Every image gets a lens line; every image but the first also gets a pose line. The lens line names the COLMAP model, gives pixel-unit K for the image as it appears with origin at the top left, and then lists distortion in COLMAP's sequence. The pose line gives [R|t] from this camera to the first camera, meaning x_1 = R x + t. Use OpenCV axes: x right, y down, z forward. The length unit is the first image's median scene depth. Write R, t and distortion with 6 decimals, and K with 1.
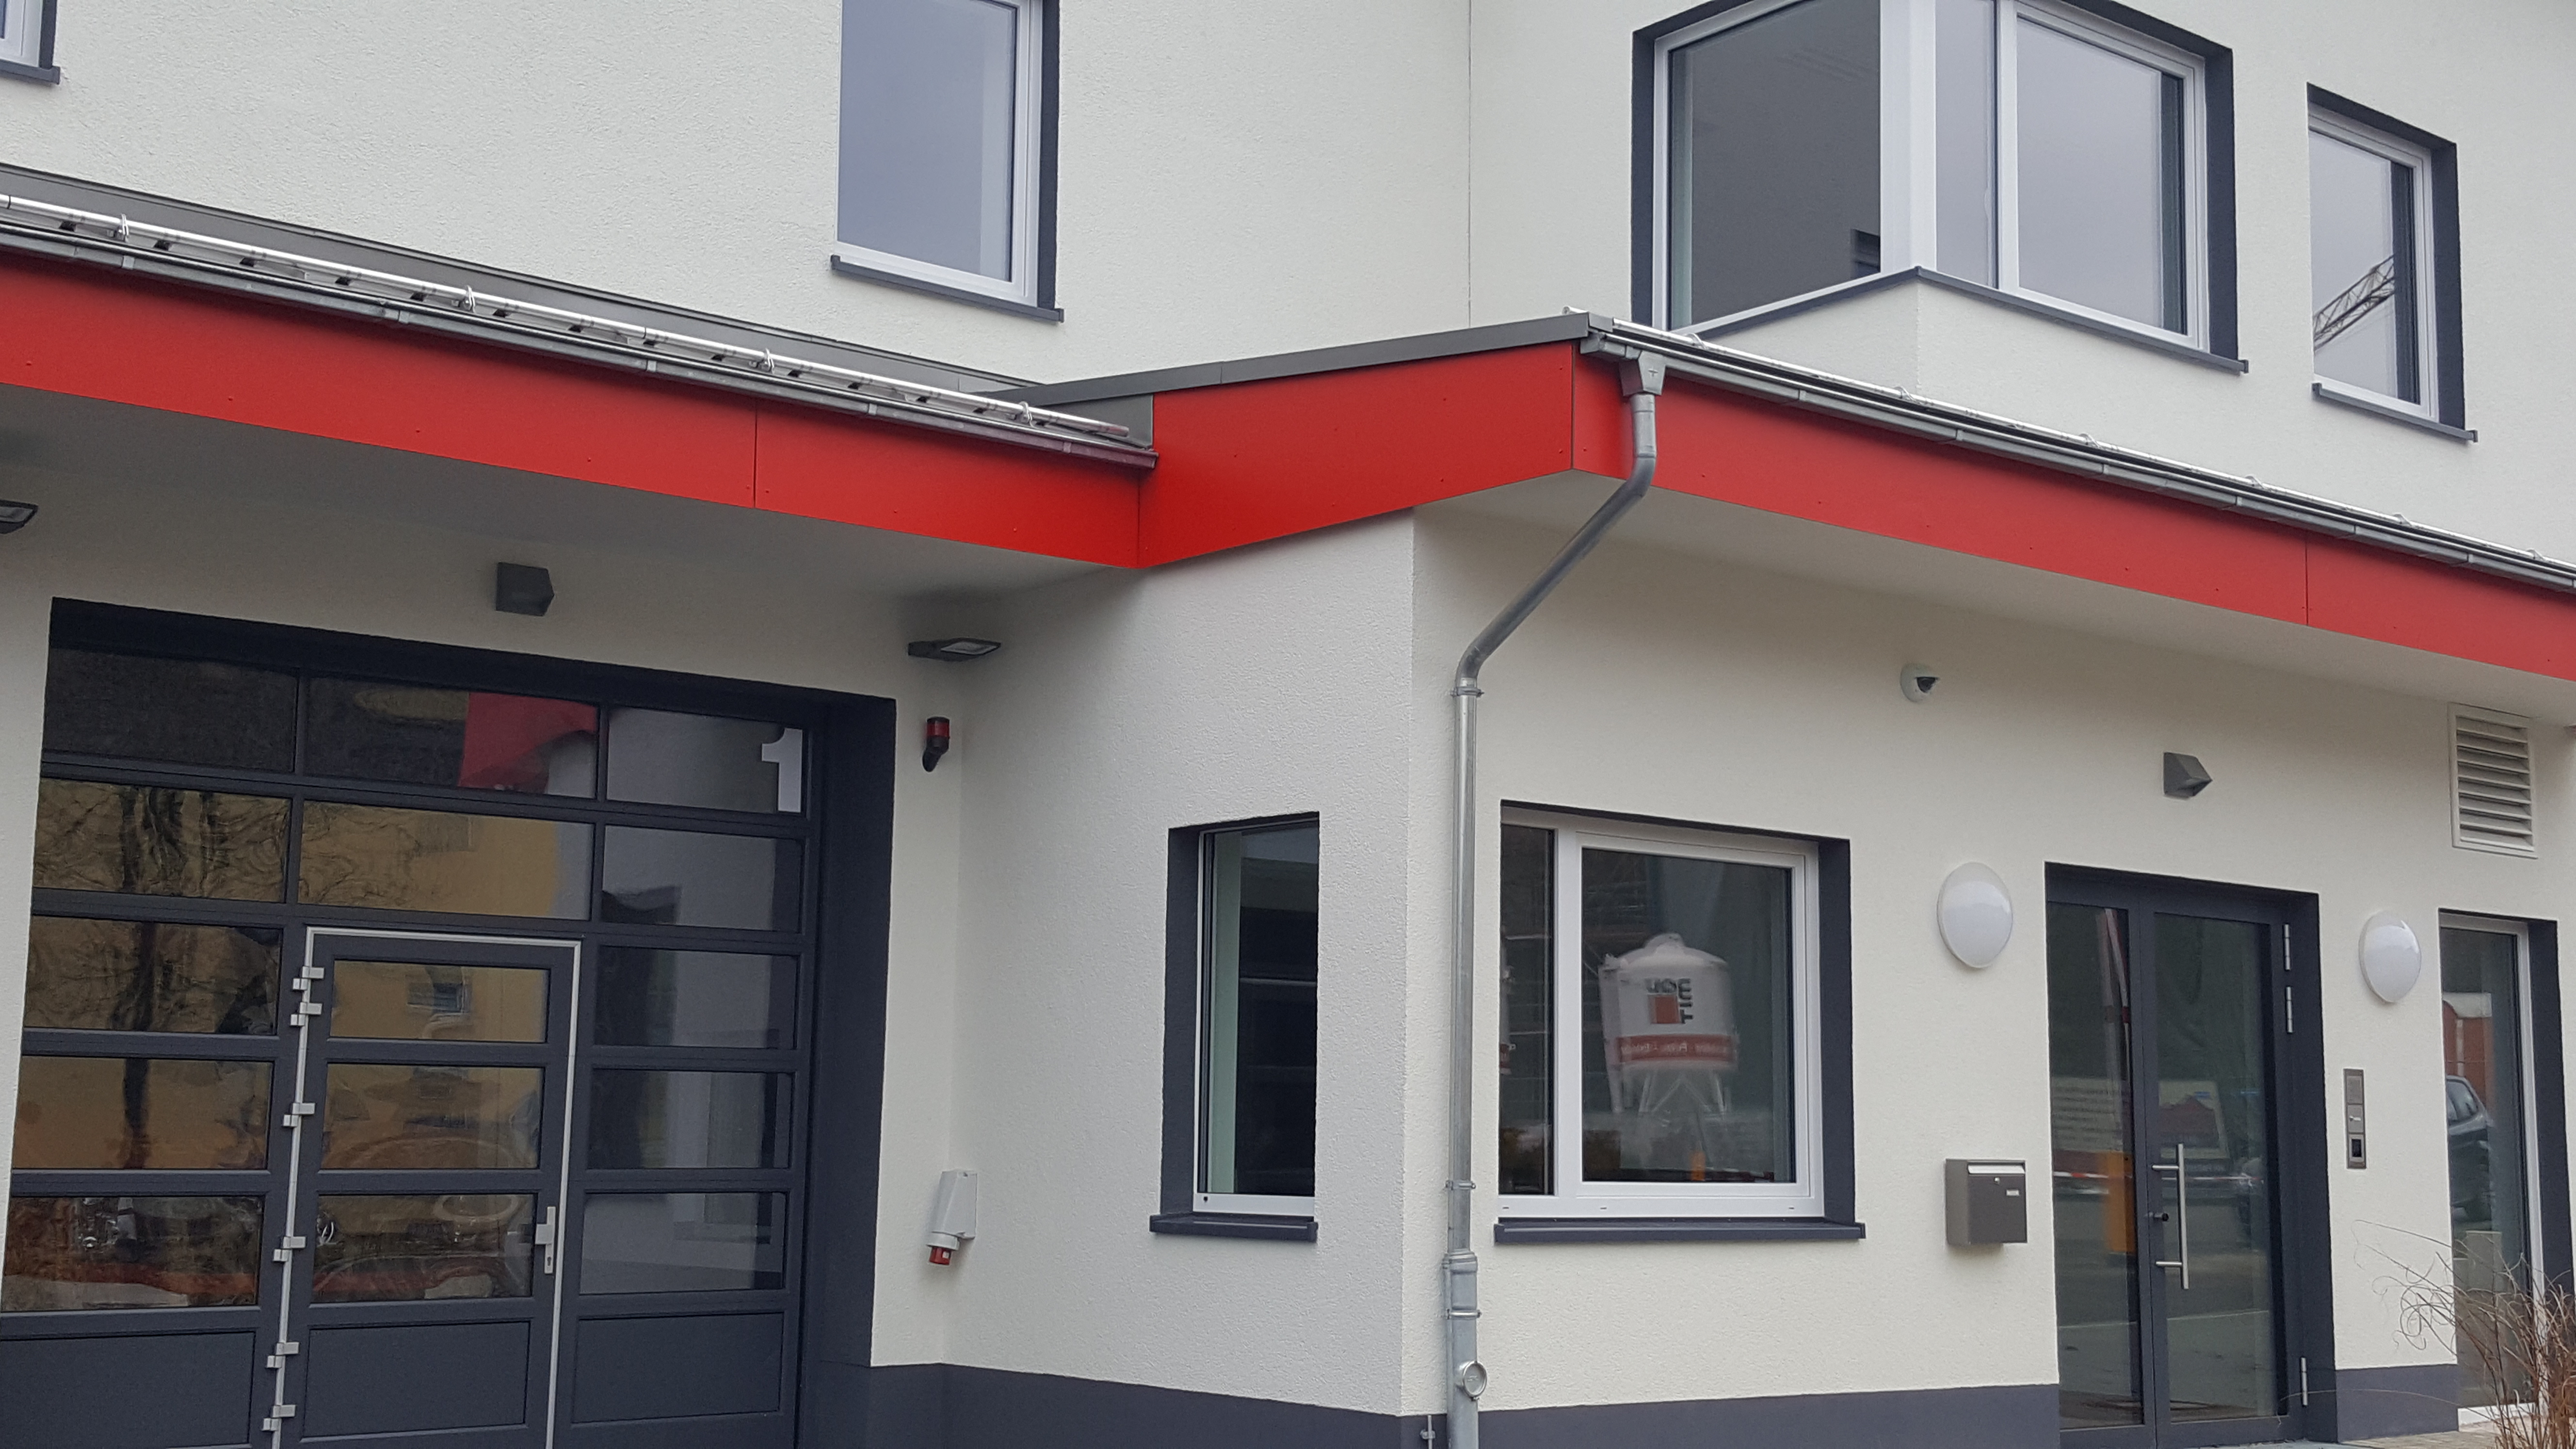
lens RADIAL K [[3003.2, 0, 1338.9], [0, 3003.2, 697.3], [0, 0, 1]] dist [0.051771, 0.000000]
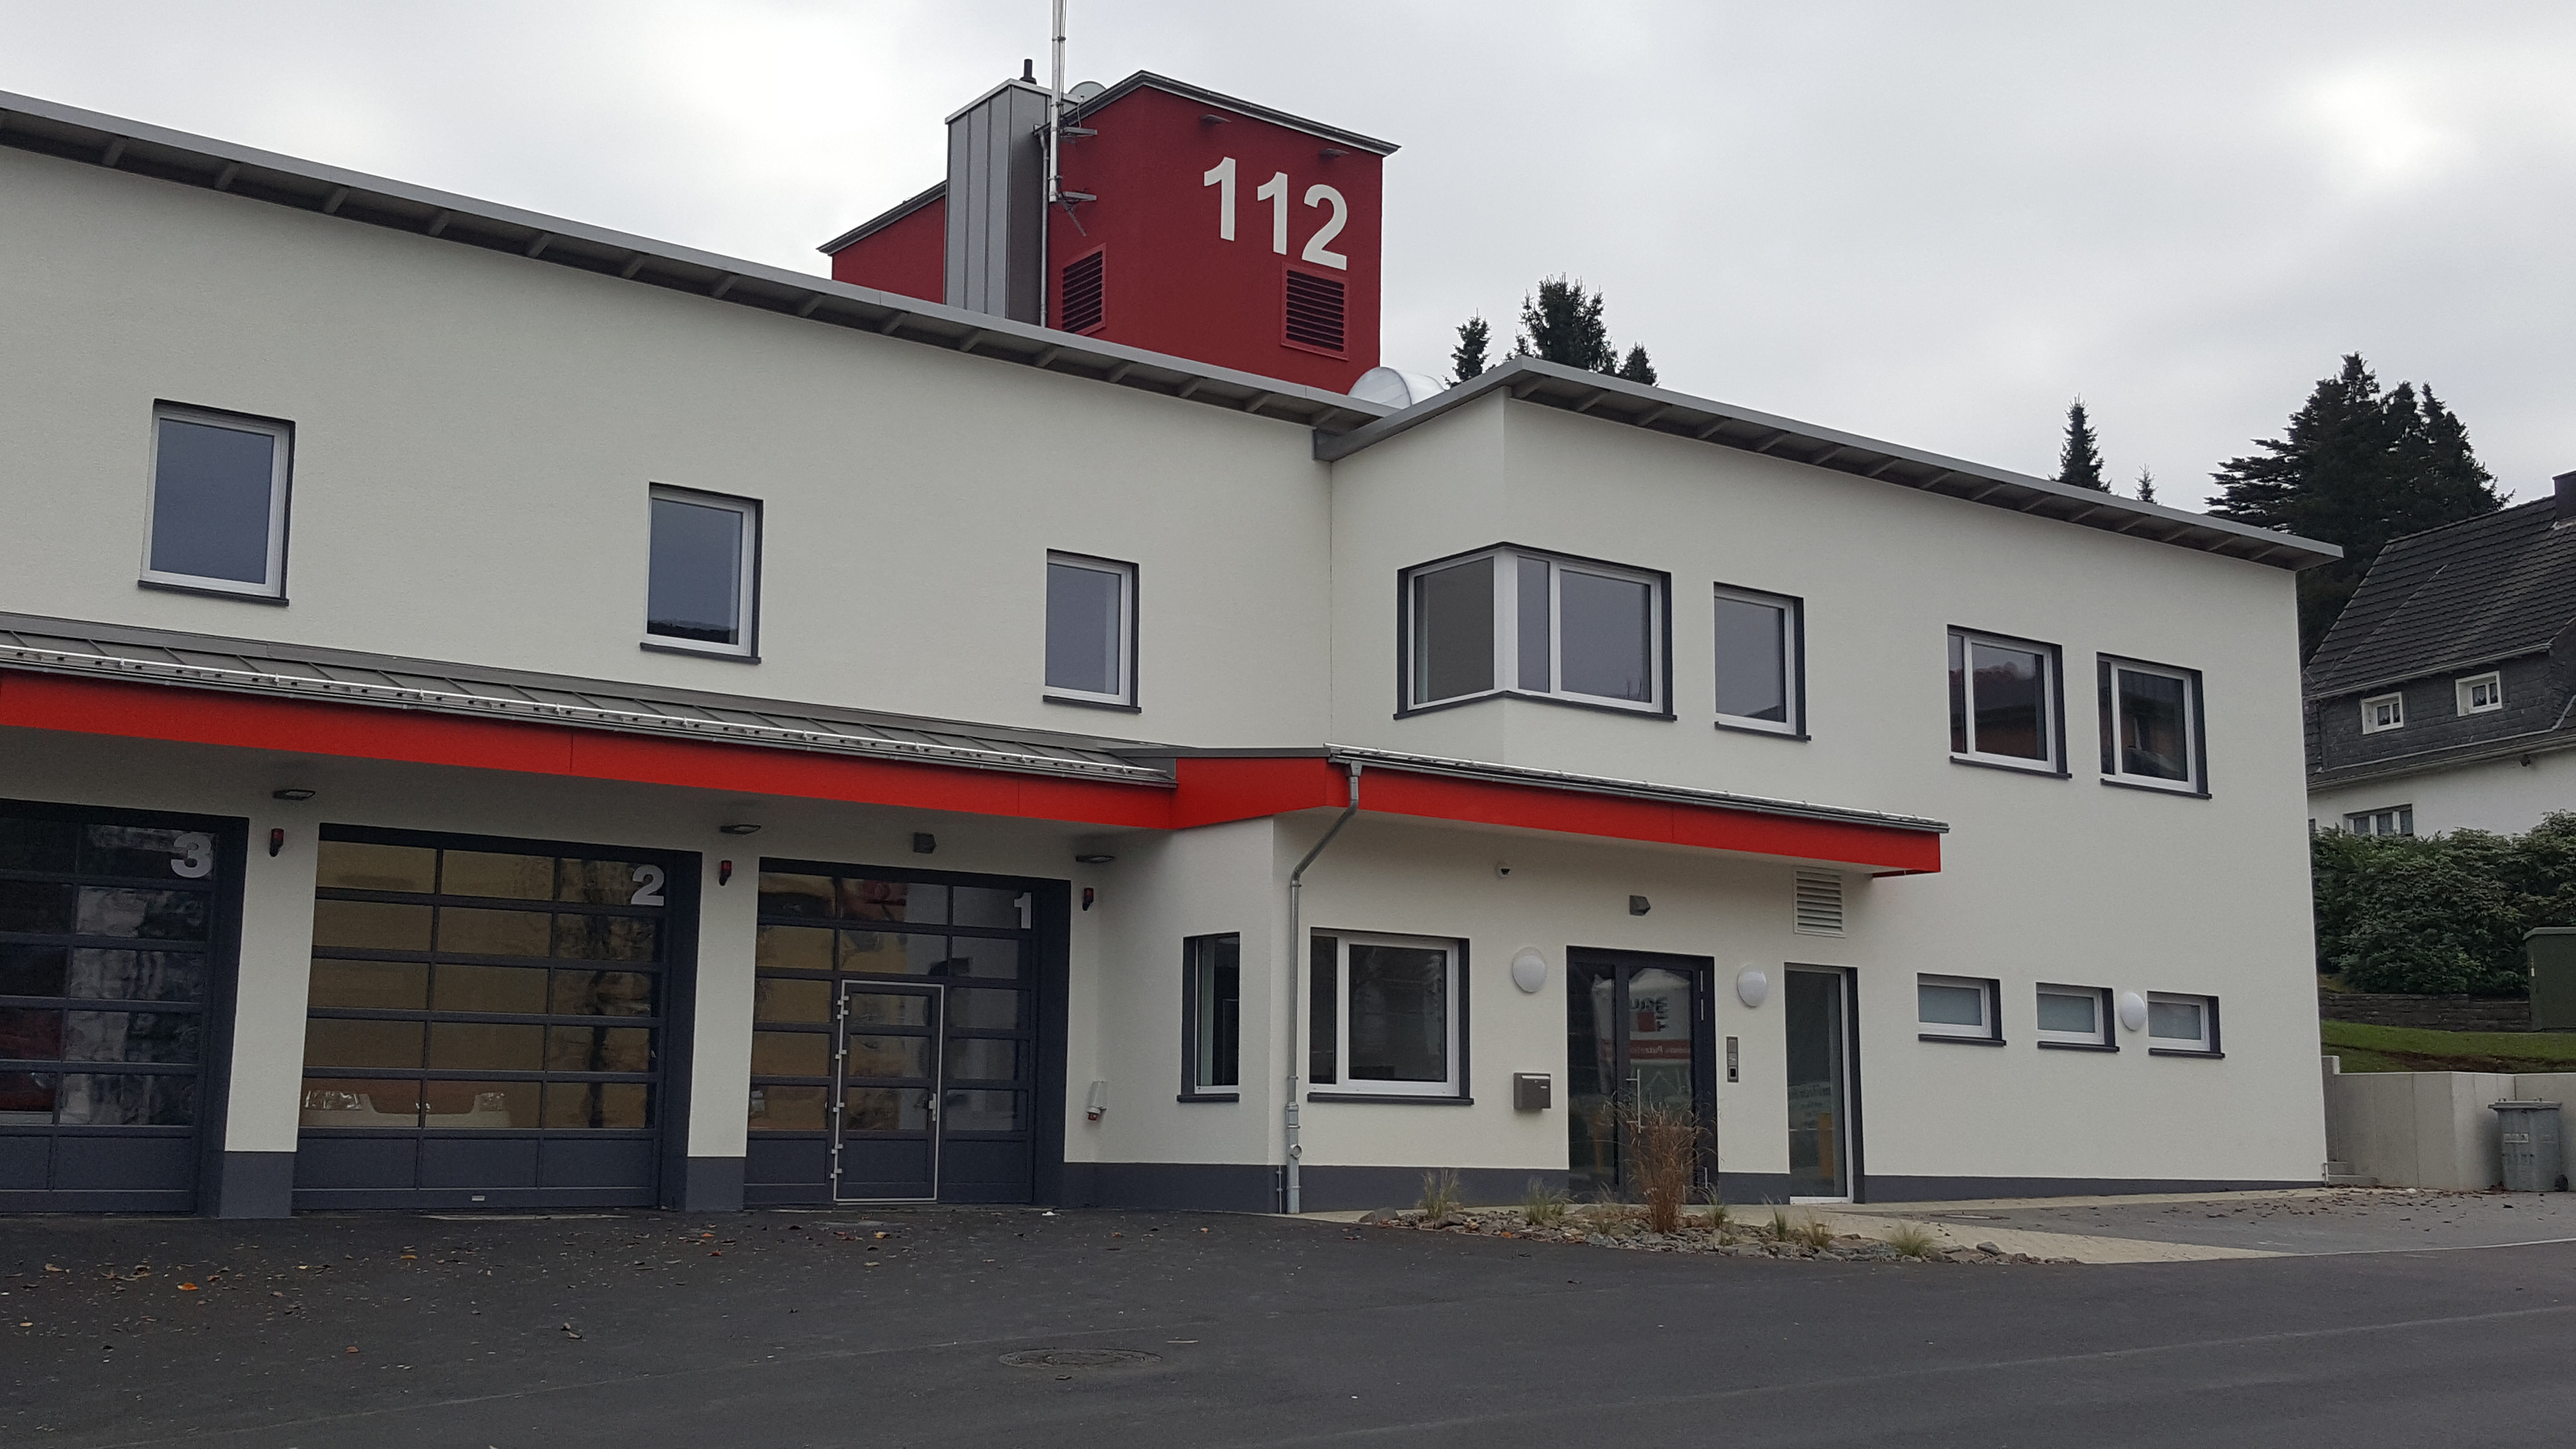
lens RADIAL K [[2580.1, 0, 1277.0], [0, 2580.1, 717.1], [0, 0, 1]] dist [0.052721, 0.000000]
pose [[0.998264, -0.012098, -0.057642, 0.133377], [0.011221, 0.999817, -0.015508, -0.095415], [0.057819, 0.014835, 0.998217, -1.024078]]
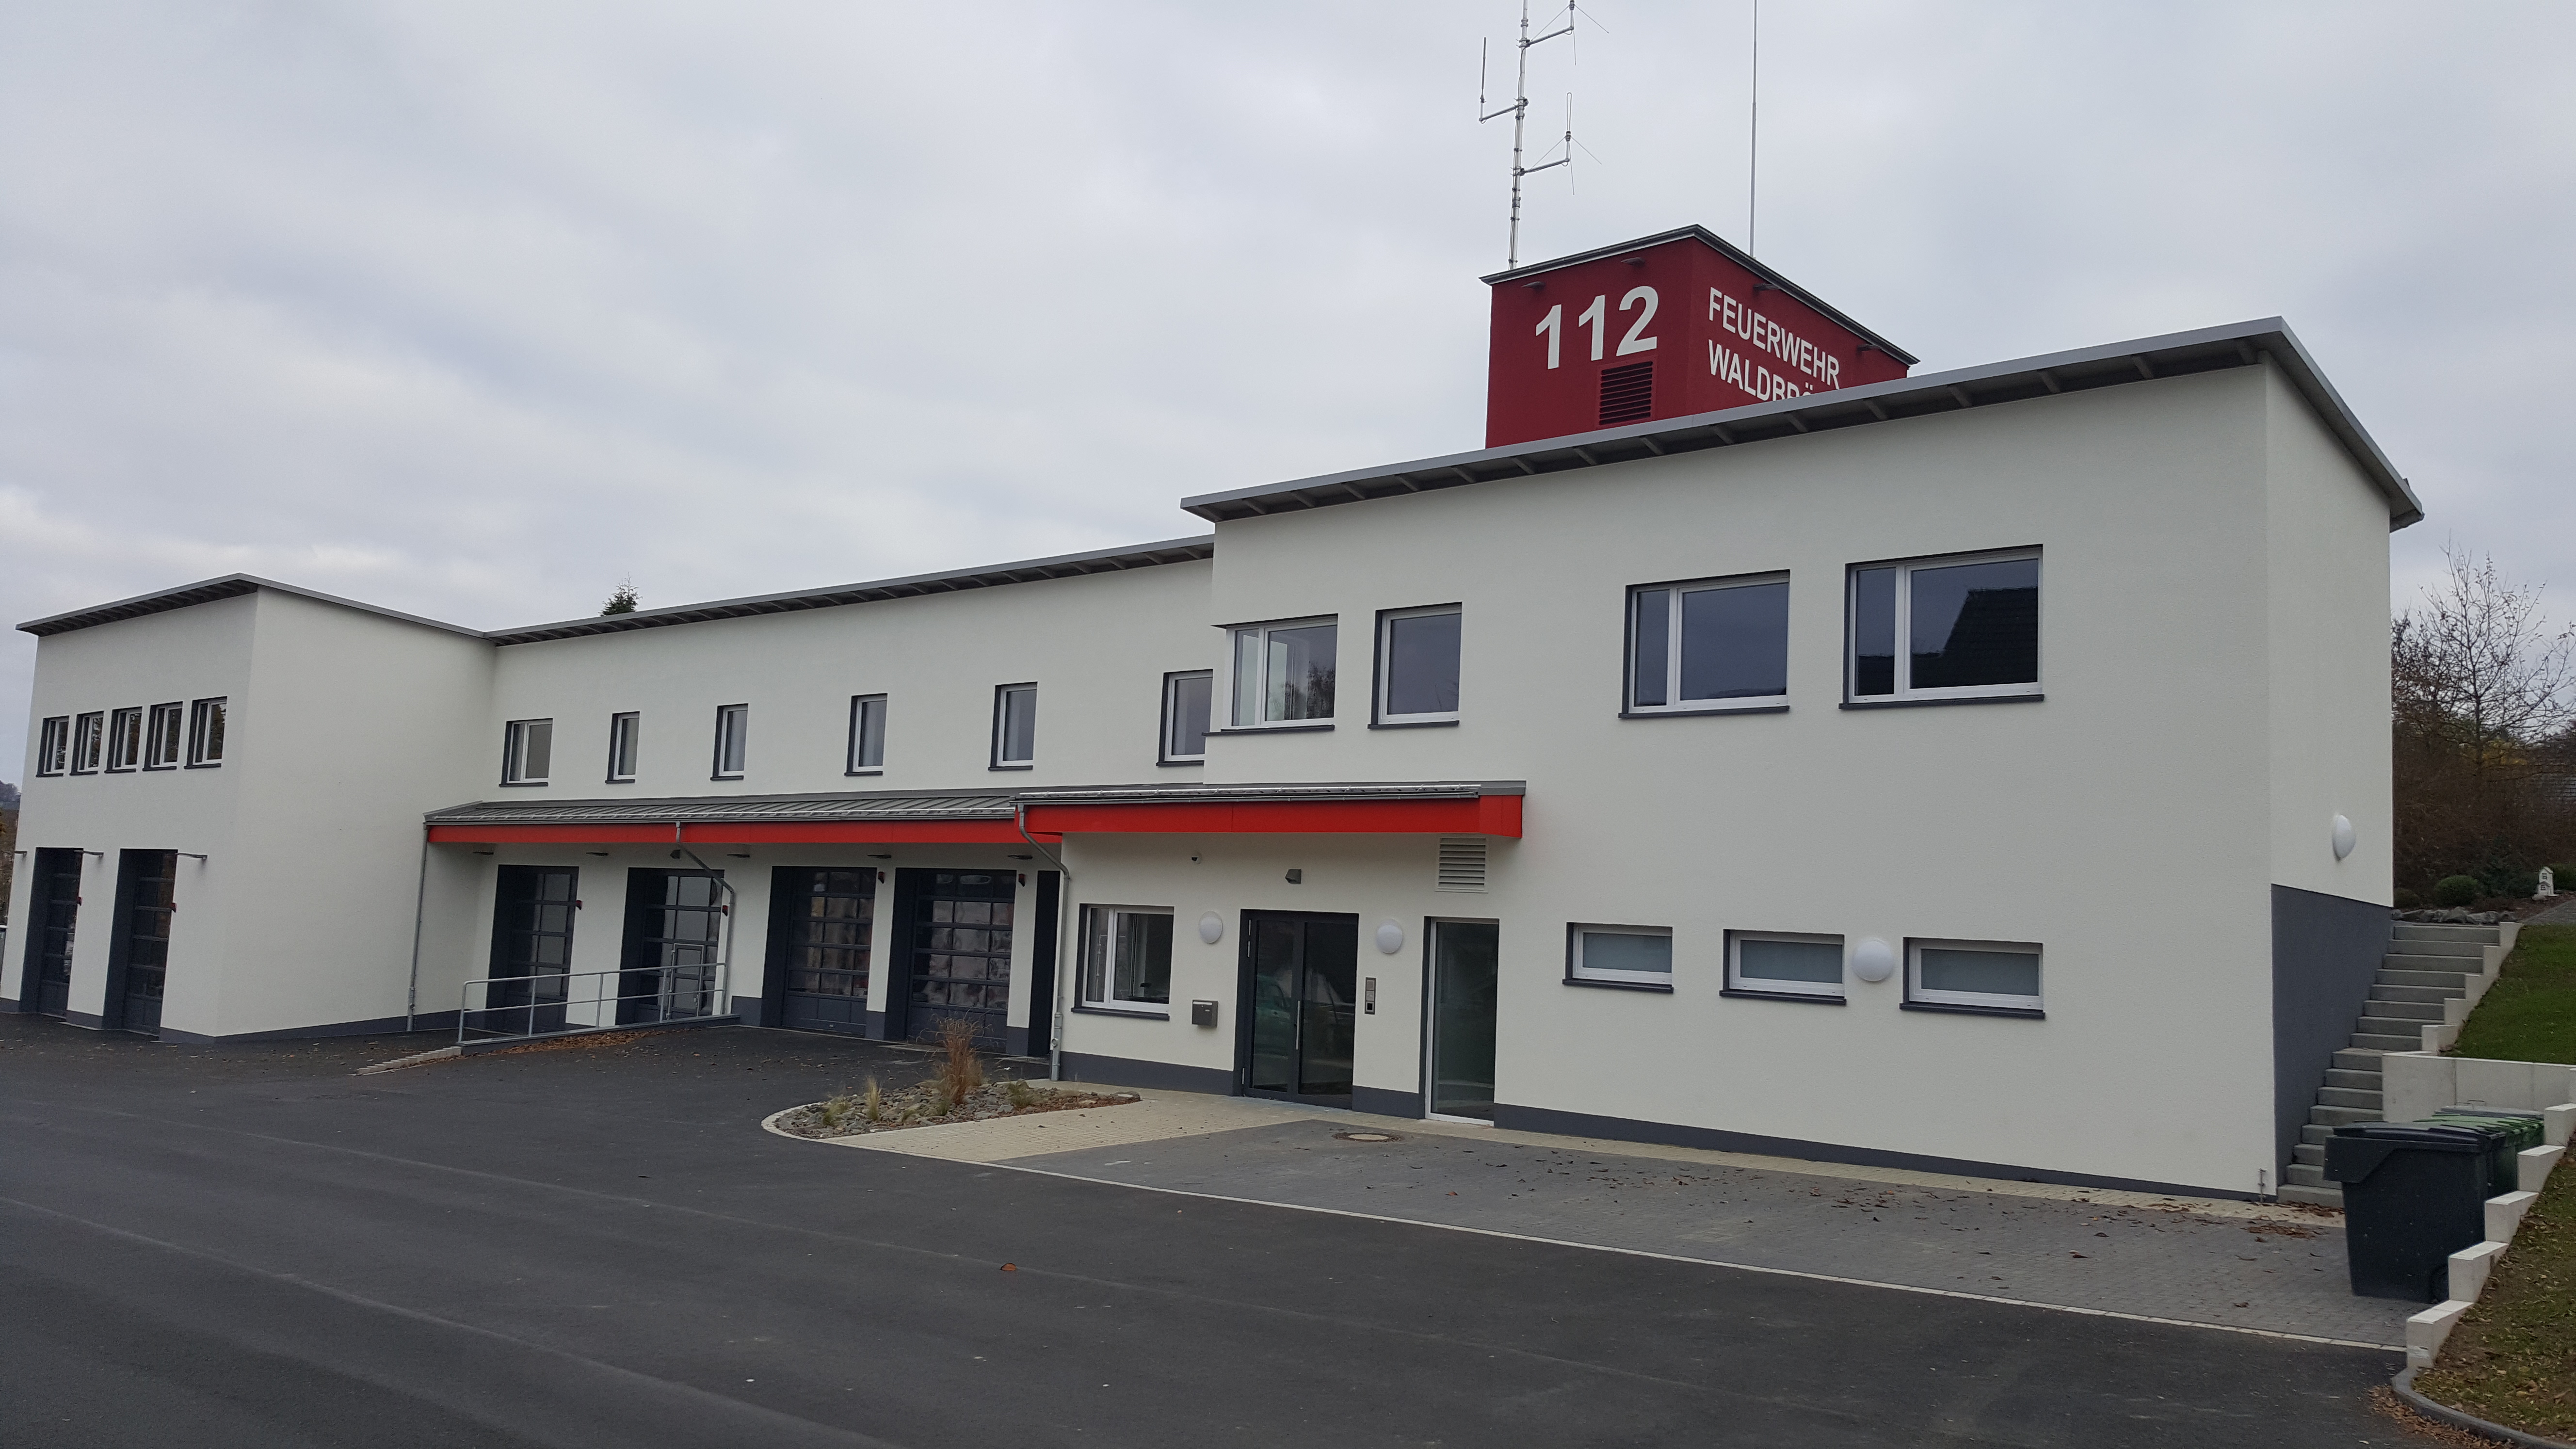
lens RADIAL K [[1946.2, 0, 1297.1], [0, 1946.2, 730.2], [0, 0, 1]] dist [0.026056, 0.006788]
pose [[0.161100, -0.109332, -0.980864, 2.364036], [0.098478, 0.990666, -0.094250, 0.069330], [0.982013, -0.081410, 0.170363, 0.745285]]
